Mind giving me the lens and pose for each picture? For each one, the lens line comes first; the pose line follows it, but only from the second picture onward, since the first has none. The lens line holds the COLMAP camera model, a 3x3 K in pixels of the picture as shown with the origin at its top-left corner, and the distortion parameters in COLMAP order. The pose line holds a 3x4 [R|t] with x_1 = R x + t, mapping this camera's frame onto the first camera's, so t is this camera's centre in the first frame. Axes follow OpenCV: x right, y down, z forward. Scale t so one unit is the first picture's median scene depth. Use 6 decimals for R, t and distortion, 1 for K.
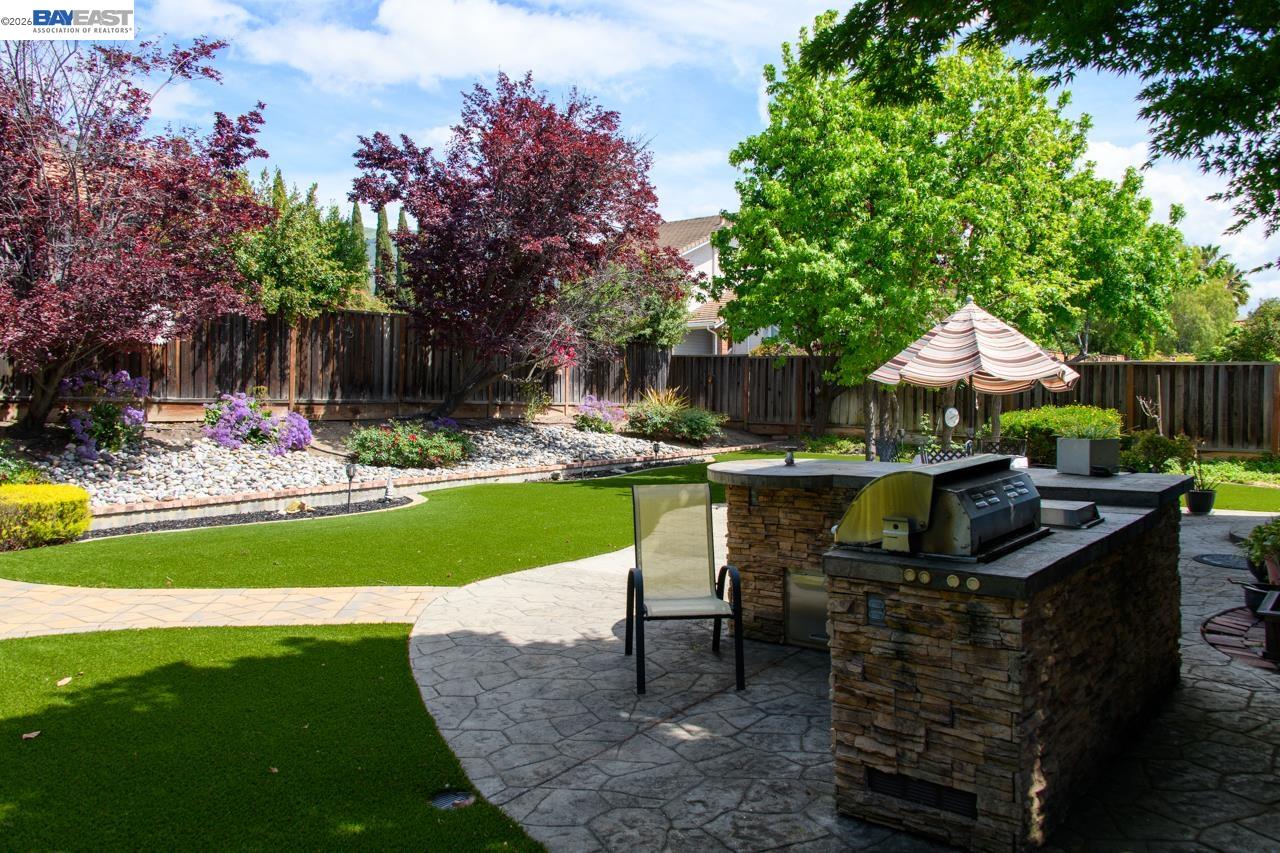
lens RADIAL K [[1010.3, 0, 640.0], [0, 1010.3, 426.5], [0, 0, 1]] dist [0.052099, -0.024917]
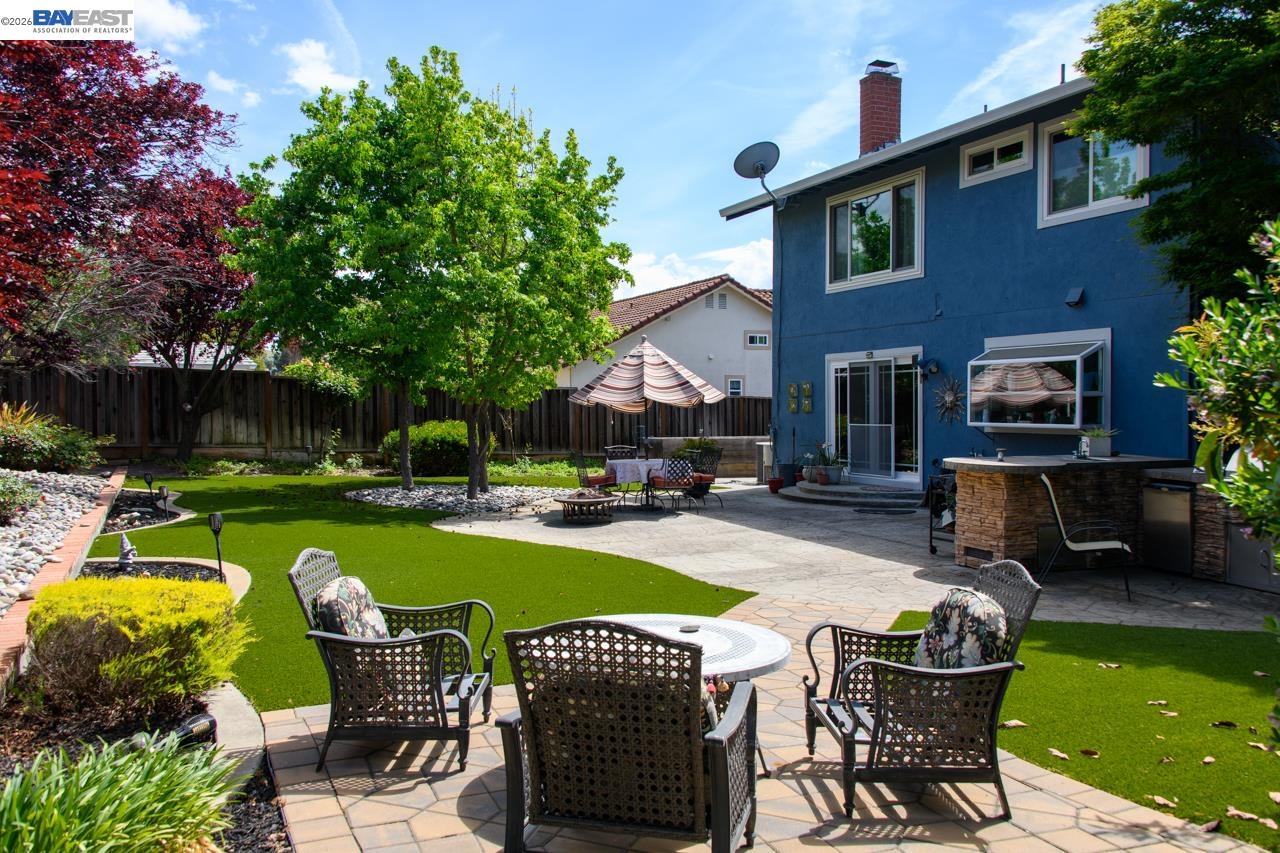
lens RADIAL K [[1010.3, 0, 640.0], [0, 1010.3, 426.5], [0, 0, 1]] dist [0.052099, -0.024917]
pose [[0.493421, -0.016834, 0.869628, -2.007127], [0.027906, 0.999604, 0.003516, -0.050016], [-0.869343, 0.022532, 0.493696, 0.985358]]
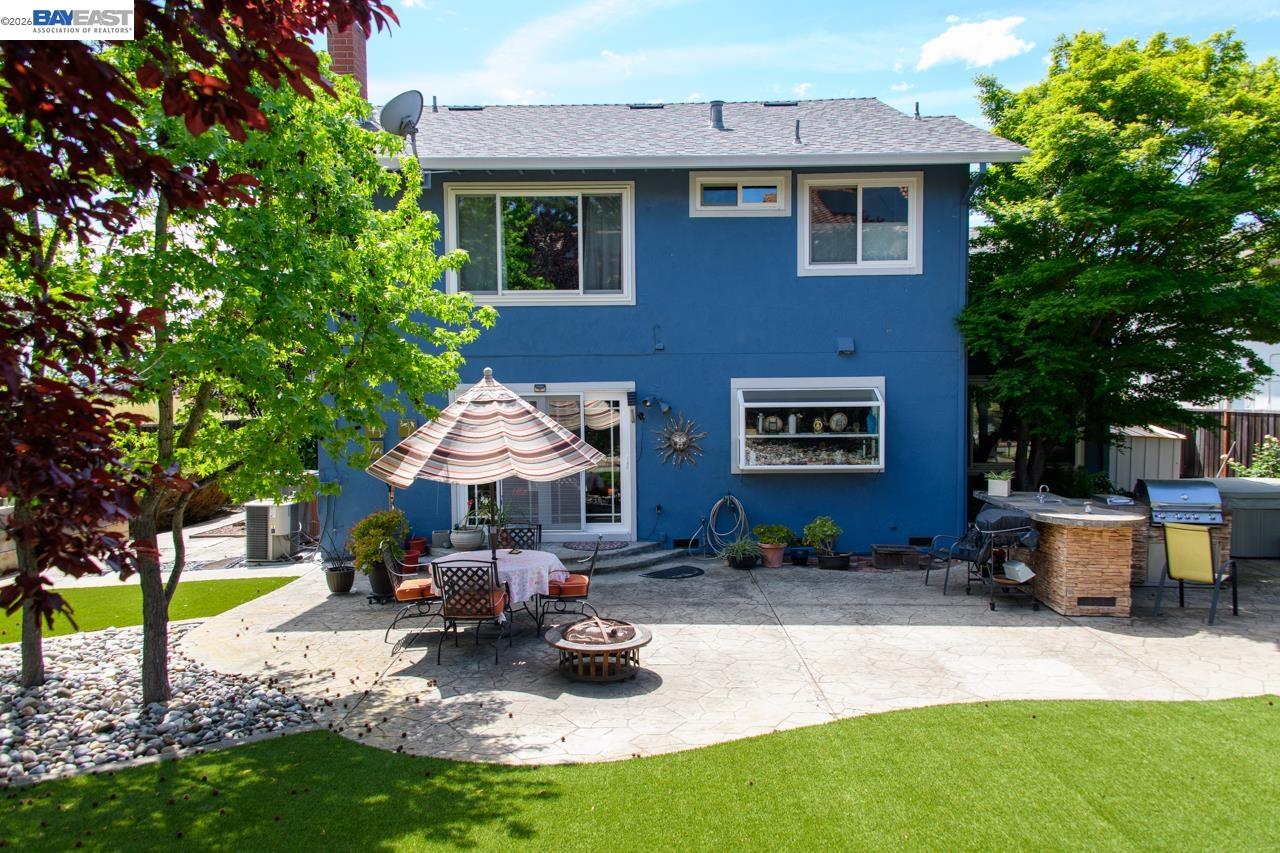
lens RADIAL K [[1010.3, 0, 640.0], [0, 1010.3, 426.5], [0, 0, 1]] dist [0.052099, -0.024917]
pose [[-0.585416, -0.030199, 0.810170, -1.099991], [0.035794, 0.997369, 0.063042, -0.325306], [-0.809942, 0.065905, -0.582795, 3.495289]]
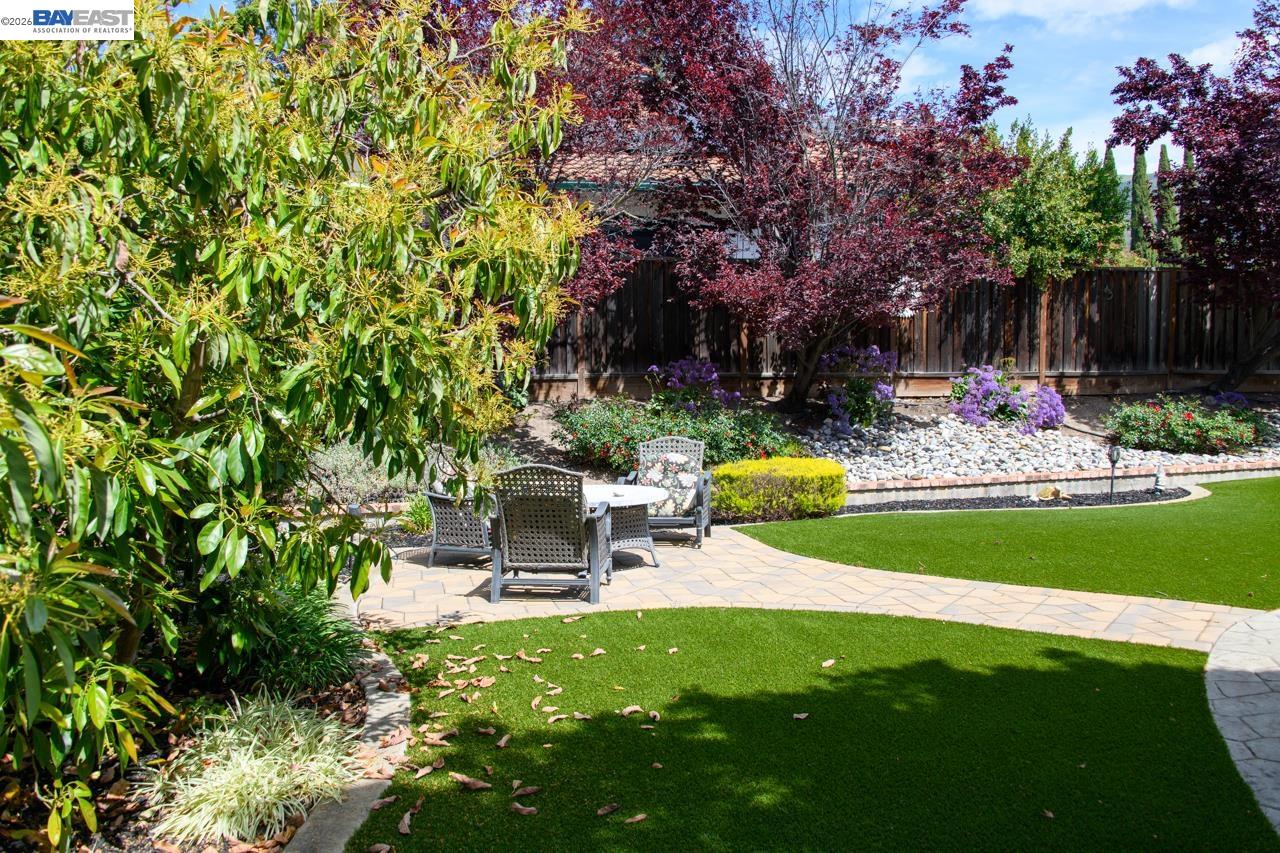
lens RADIAL K [[1265.6, 0, 640.0], [0, 1265.6, 426.5], [0, 0, 1]] dist [-0.070697, -0.007438]
pose [[0.786661, 0.012325, -0.617262, 0.059958], [-0.001429, 0.999834, 0.018143, 0.001815], [0.617384, -0.013390, 0.786548, -0.085792]]
